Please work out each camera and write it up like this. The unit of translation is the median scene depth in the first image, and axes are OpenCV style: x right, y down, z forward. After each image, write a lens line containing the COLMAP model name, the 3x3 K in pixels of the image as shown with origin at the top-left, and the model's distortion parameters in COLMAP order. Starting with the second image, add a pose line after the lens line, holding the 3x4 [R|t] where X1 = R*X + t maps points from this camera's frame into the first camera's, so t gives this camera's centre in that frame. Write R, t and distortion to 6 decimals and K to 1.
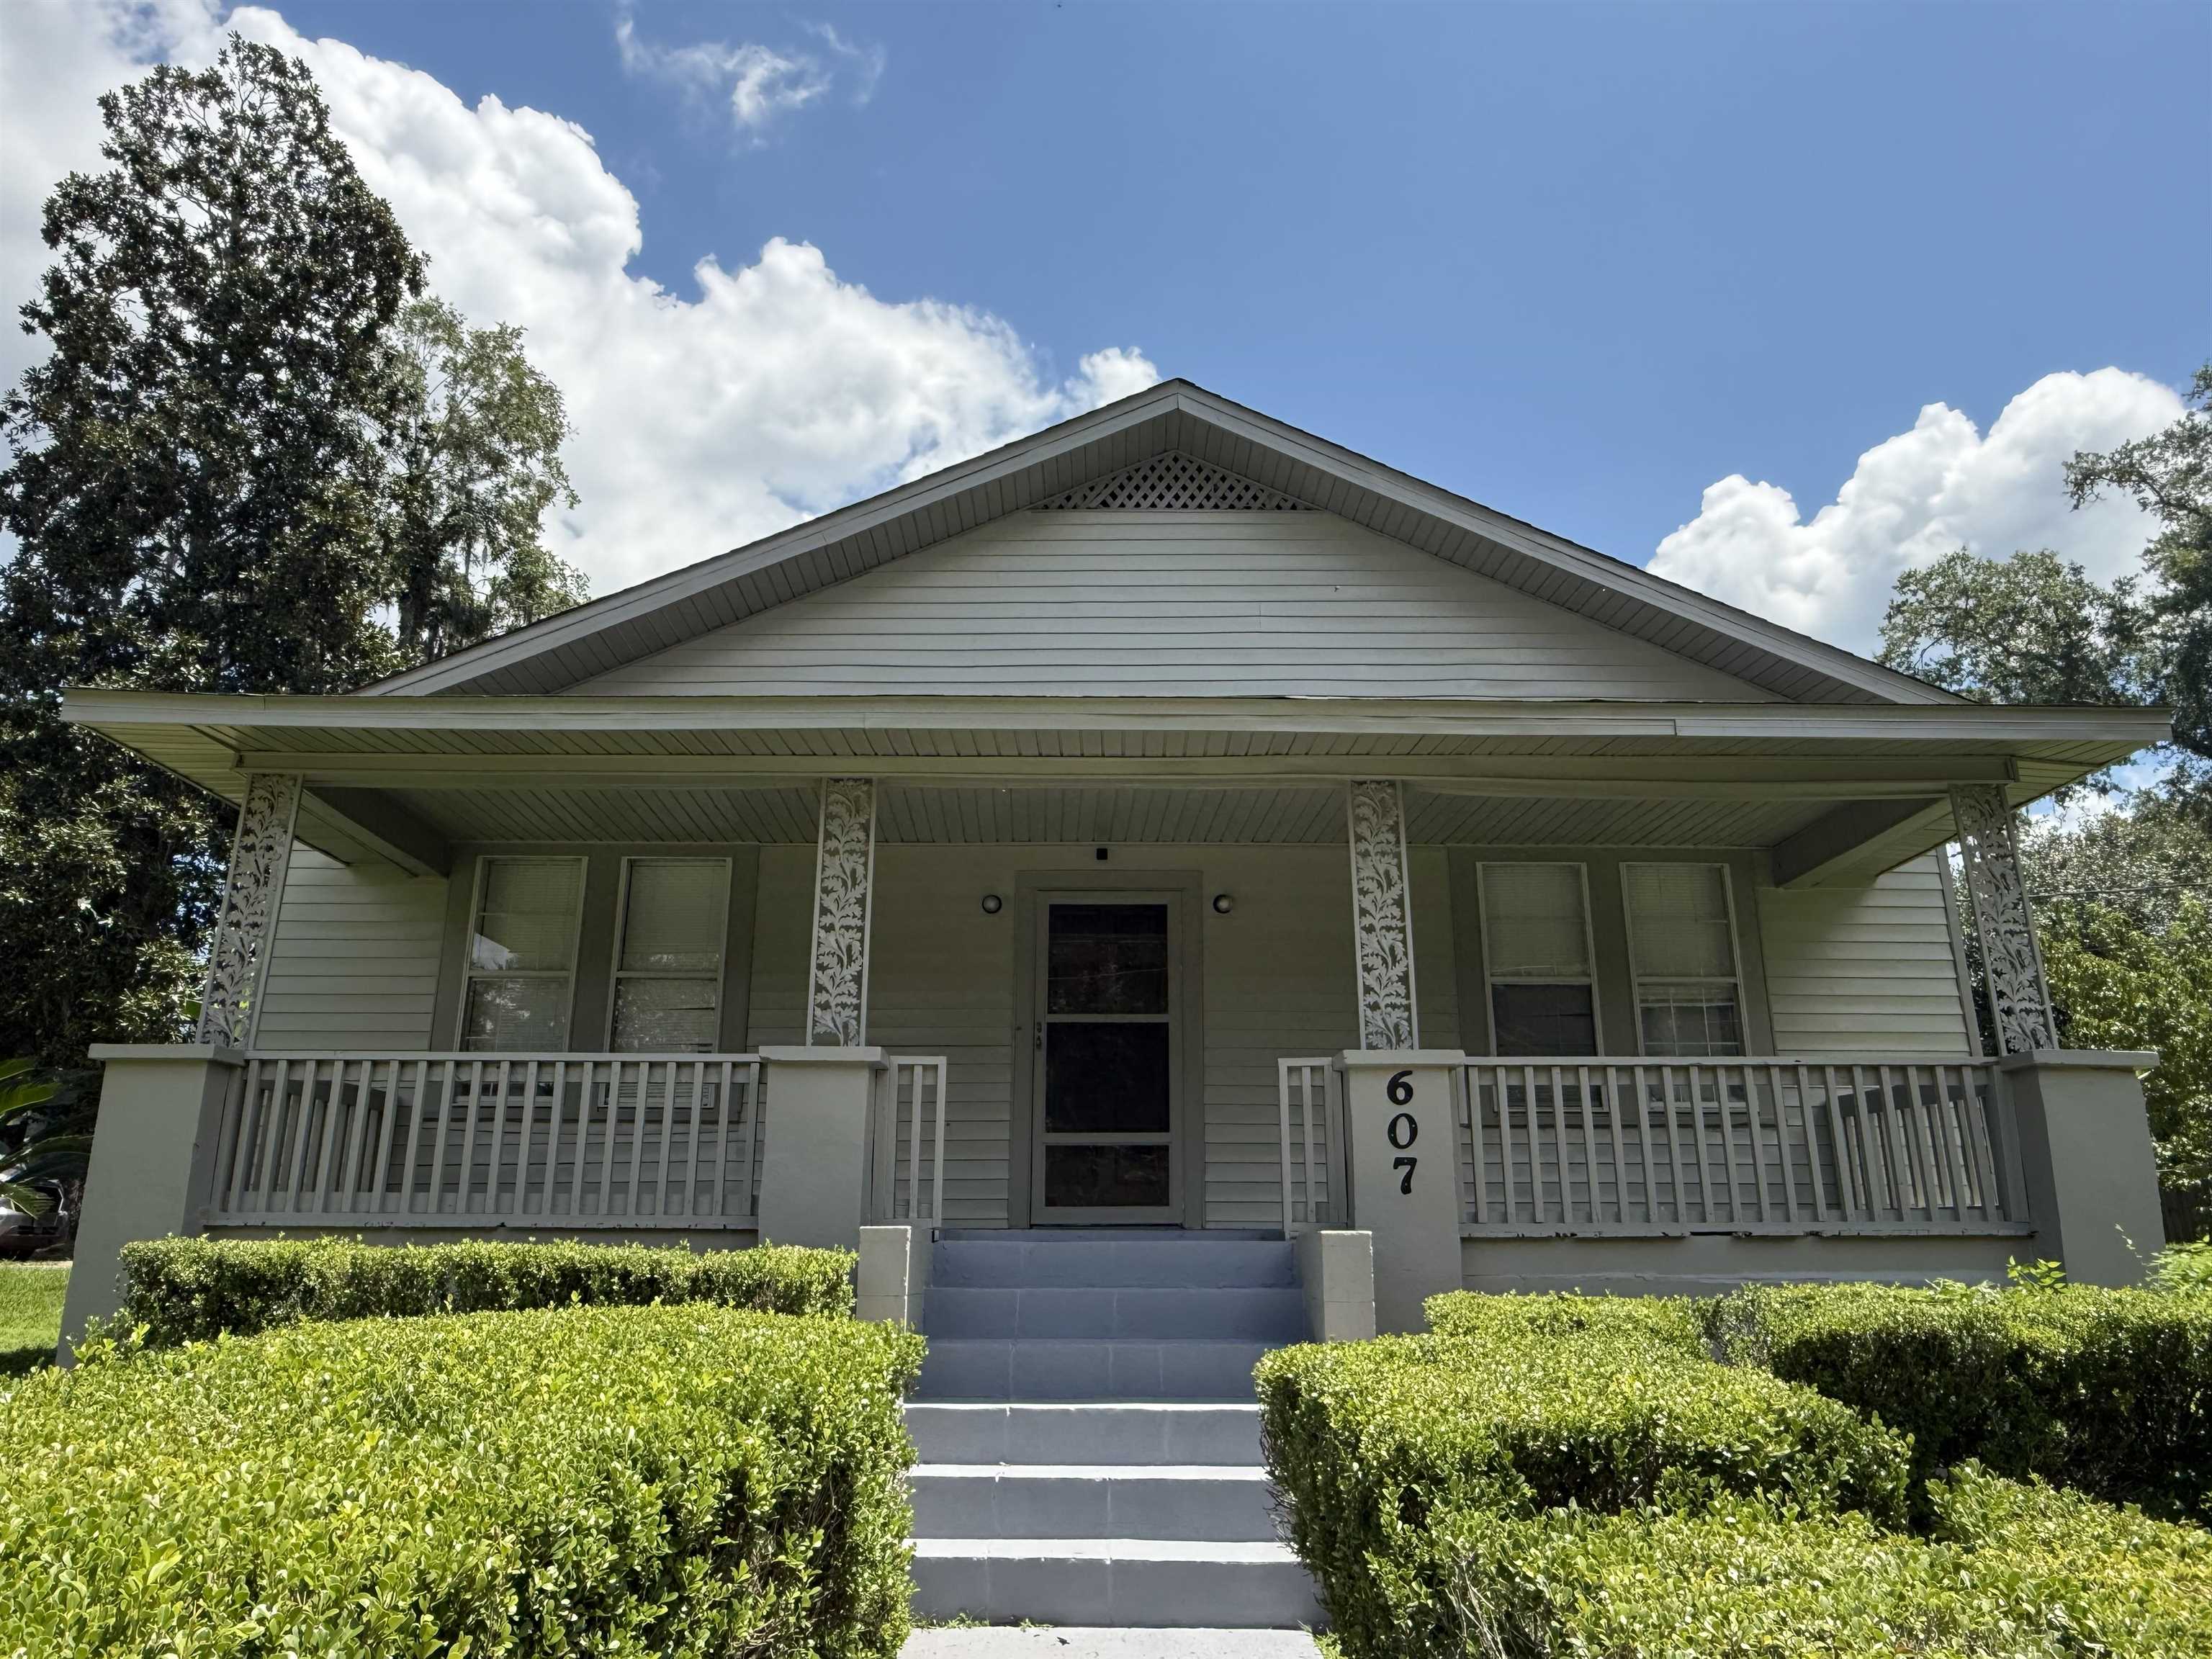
lens RADIAL K [[1473.1, 0, 1118.3], [0, 1473.1, 830.3], [0, 0, 1]] dist [0.003483, -0.001390]
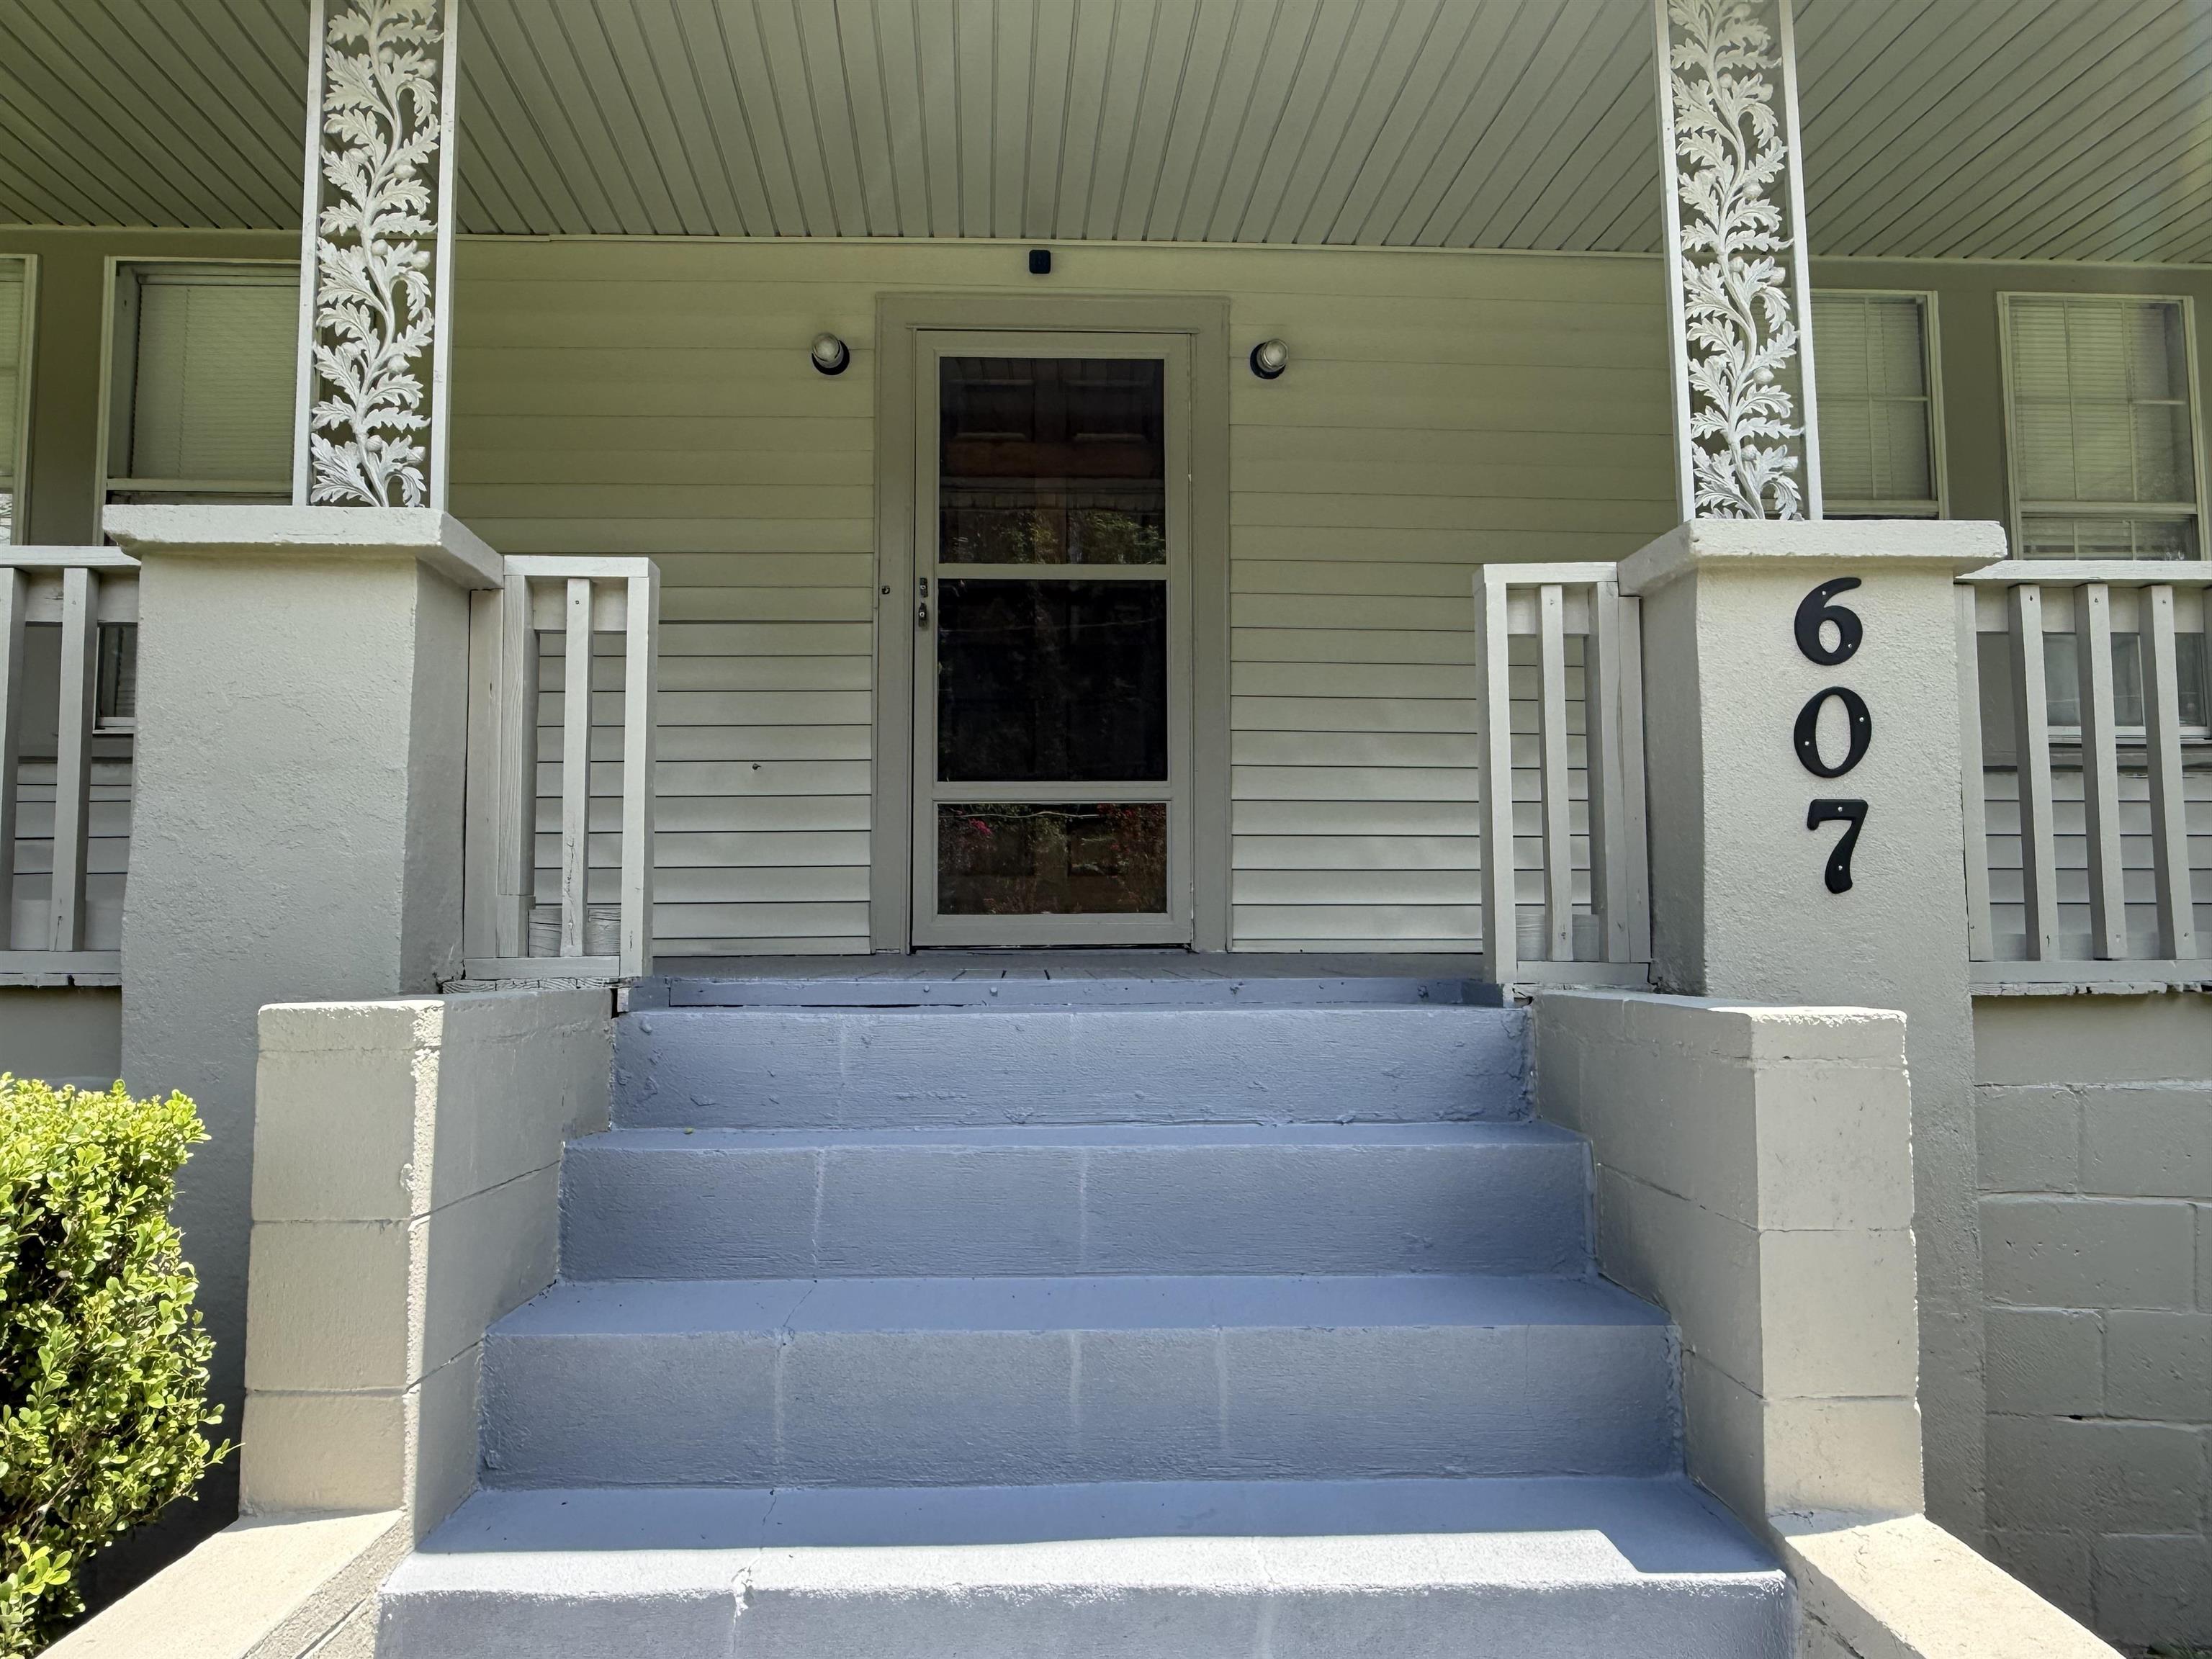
lens RADIAL K [[1473.1, 0, 1104.6], [0, 1473.1, 826.6], [0, 0, 1]] dist [0.003483, -0.001390]
pose [[0.999439, -0.002192, 0.033412, -0.006423], [-0.004535, 0.979799, 0.199931, 0.115417], [-0.033175, -0.199971, 0.979240, 0.474639]]
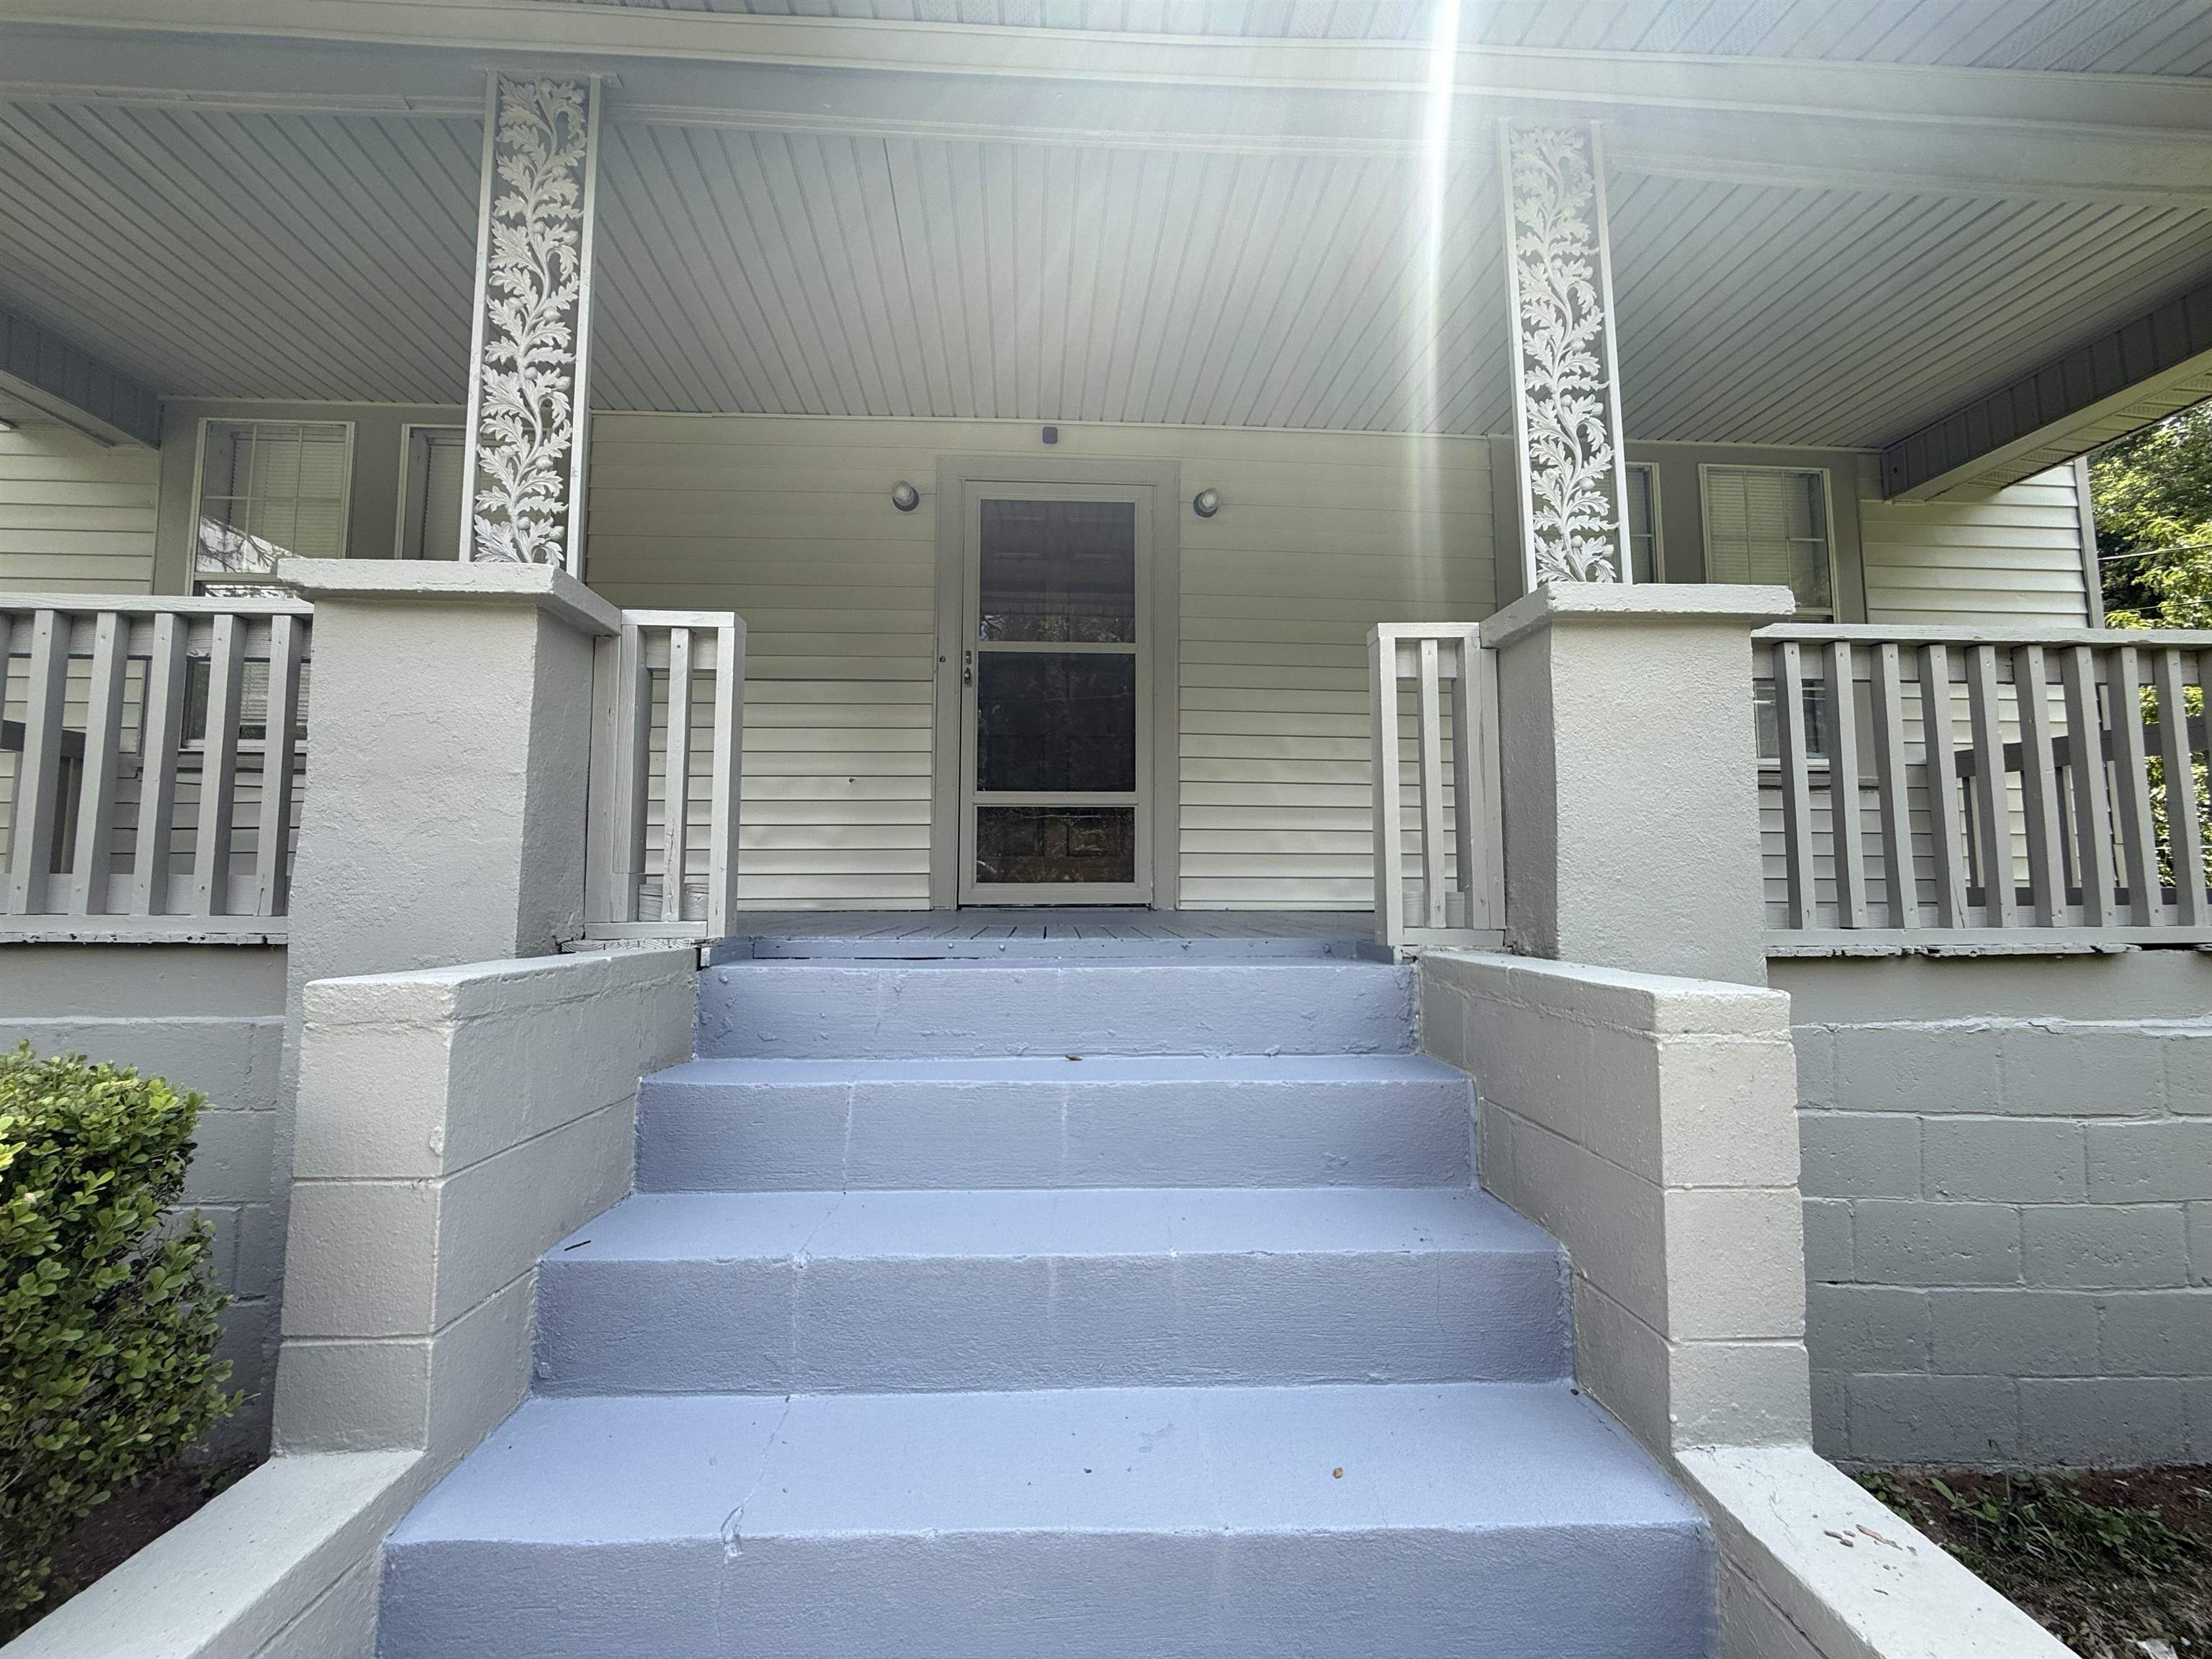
lens RADIAL K [[884.7, 0, 1106.9], [0, 884.7, 820.9], [0, 0, 1]] dist [0.001309, 0.000228]
pose [[0.999054, 0.003474, 0.043339, -0.000830], [-0.011981, 0.980202, 0.197636, 0.129445], [-0.041794, -0.197968, 0.979317, 0.542781]]
